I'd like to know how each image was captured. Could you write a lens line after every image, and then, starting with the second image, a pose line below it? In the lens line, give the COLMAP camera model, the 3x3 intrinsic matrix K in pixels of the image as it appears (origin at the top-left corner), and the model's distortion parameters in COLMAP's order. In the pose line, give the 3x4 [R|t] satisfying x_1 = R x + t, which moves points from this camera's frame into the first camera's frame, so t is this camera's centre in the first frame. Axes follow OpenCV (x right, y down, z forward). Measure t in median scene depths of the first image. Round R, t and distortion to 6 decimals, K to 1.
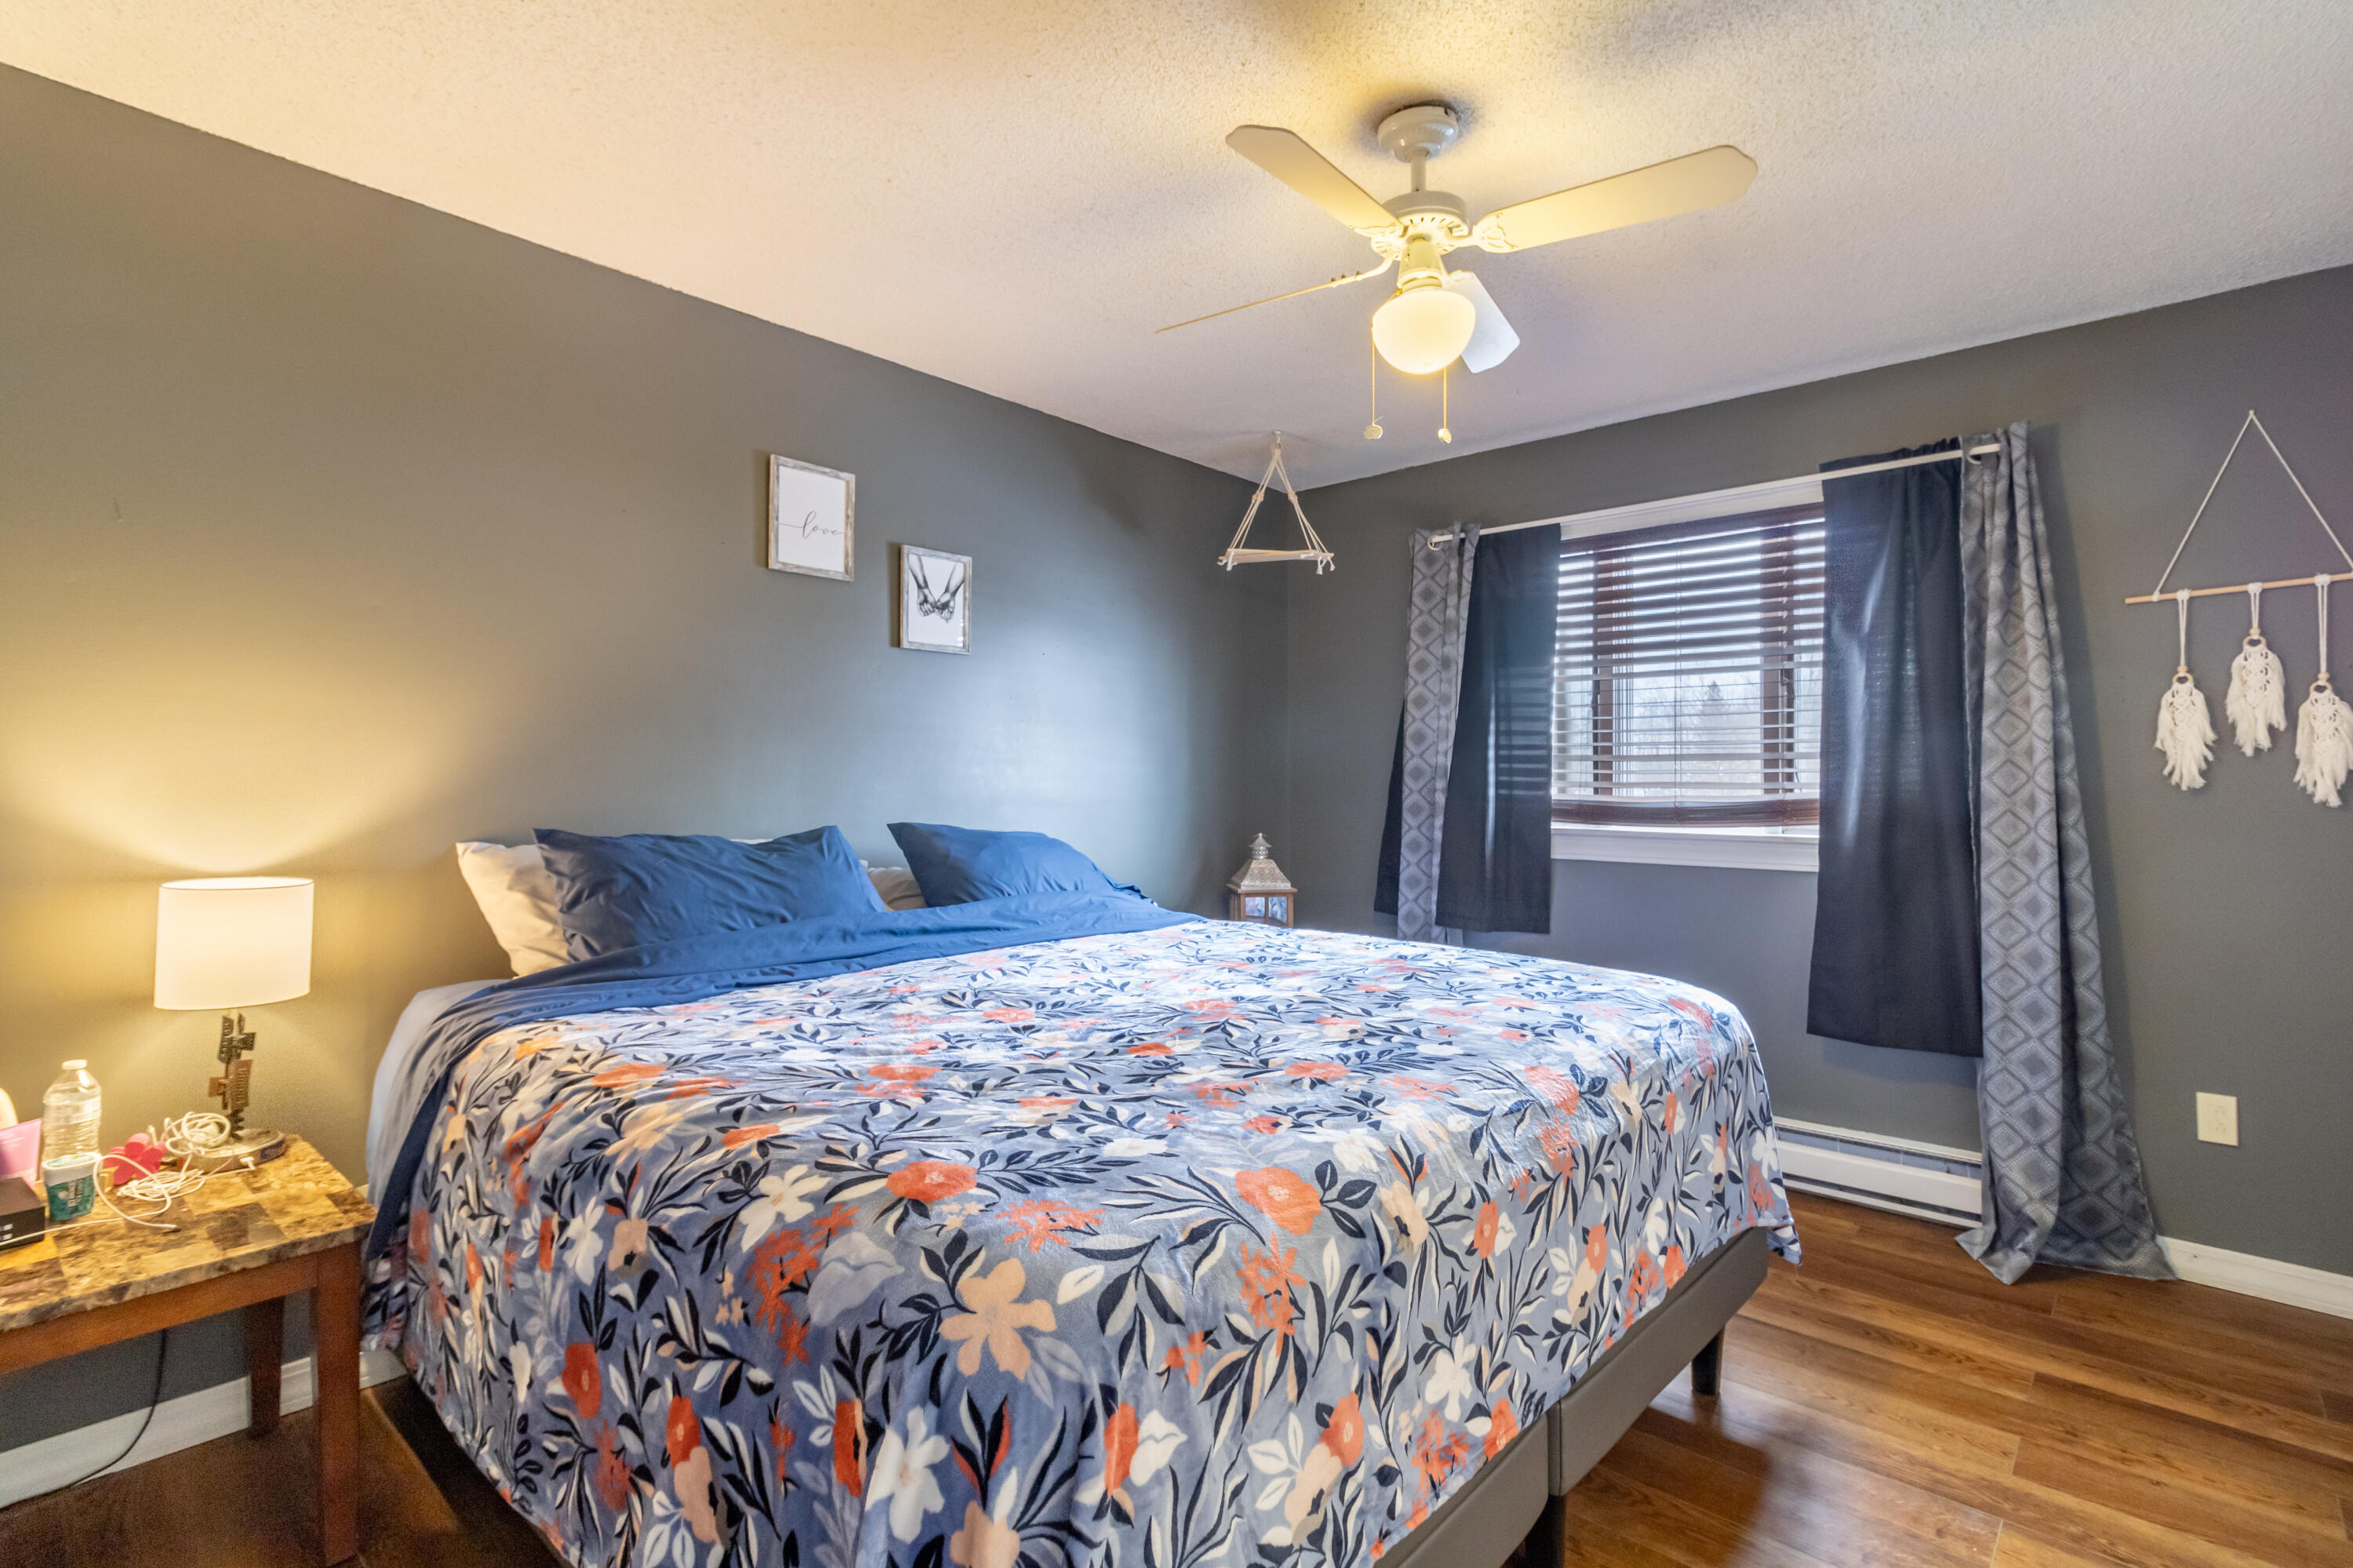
lens RADIAL K [[1075.2, 0, 1189.1], [0, 1075.2, 775.7], [0, 0, 1]] dist [0.003855, 0.000137]
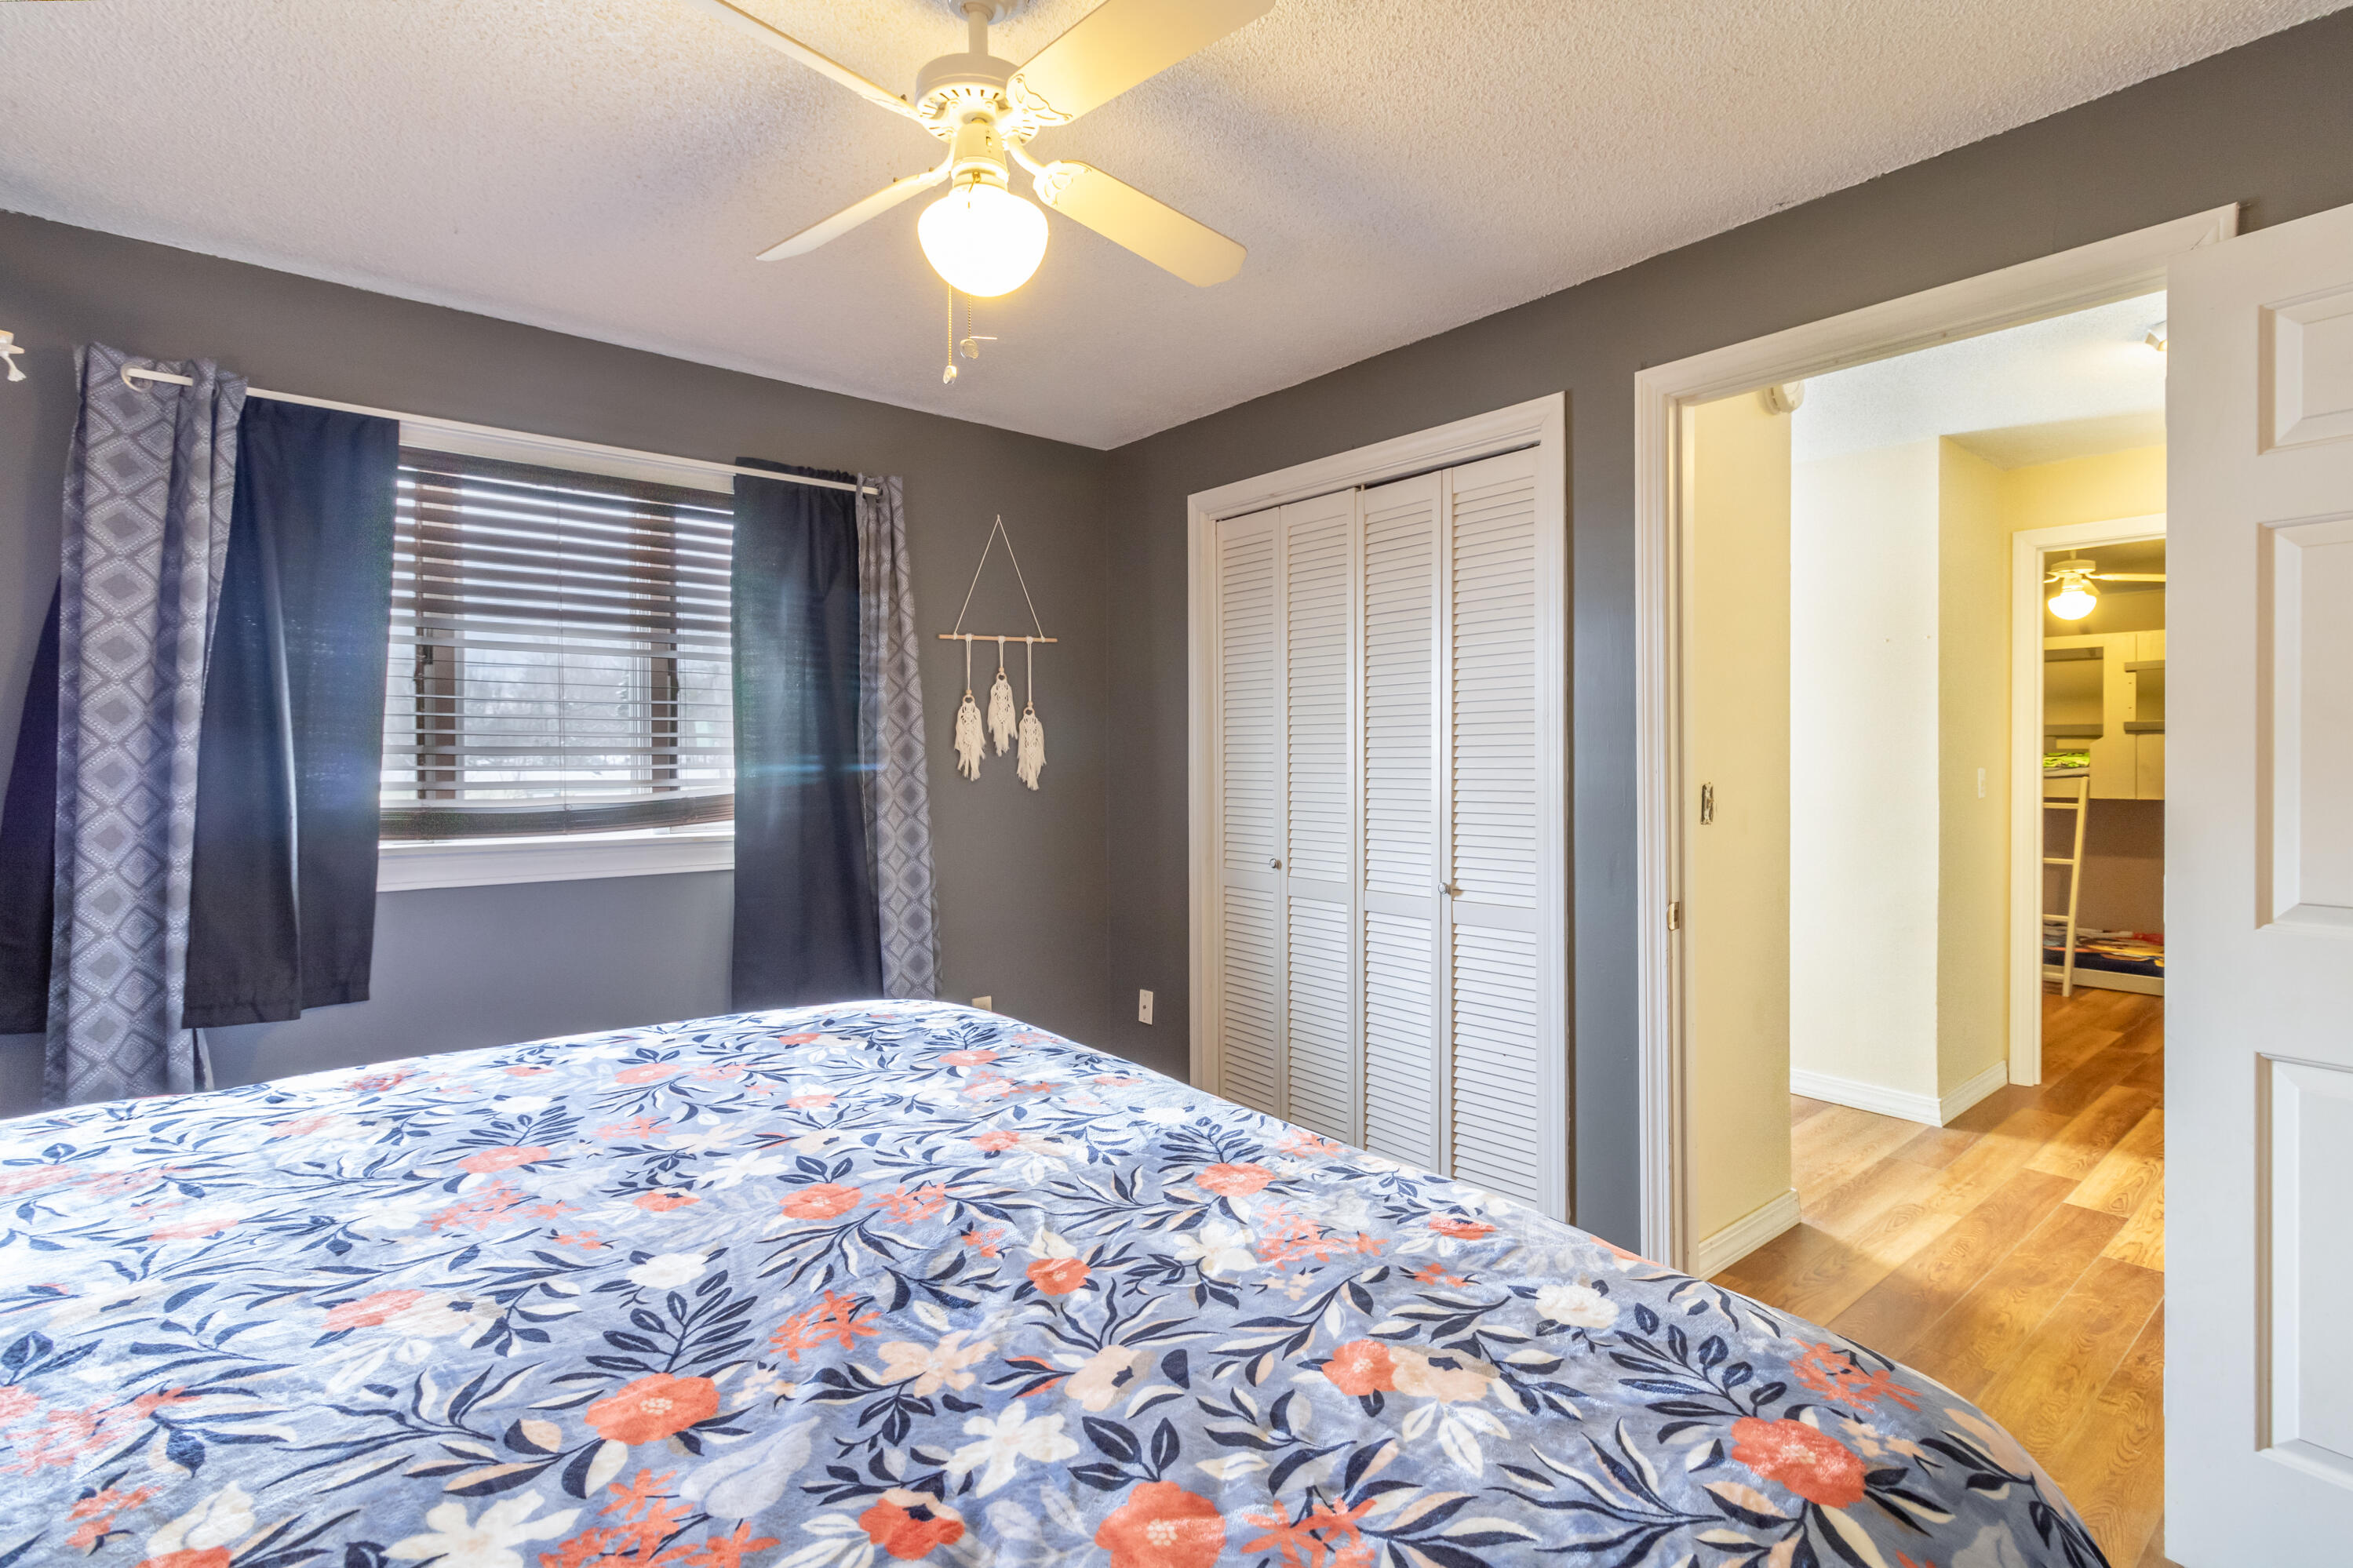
lens RADIAL K [[1075.1, 0, 1178.4], [0, 1075.1, 771.4], [0, 0, 1]] dist [0.003855, 0.000137]
pose [[0.173355, -0.015389, 0.984739, -0.297128], [-0.003467, 0.999862, 0.016235, -0.017117], [-0.984853, -0.006229, 0.173278, 0.399715]]
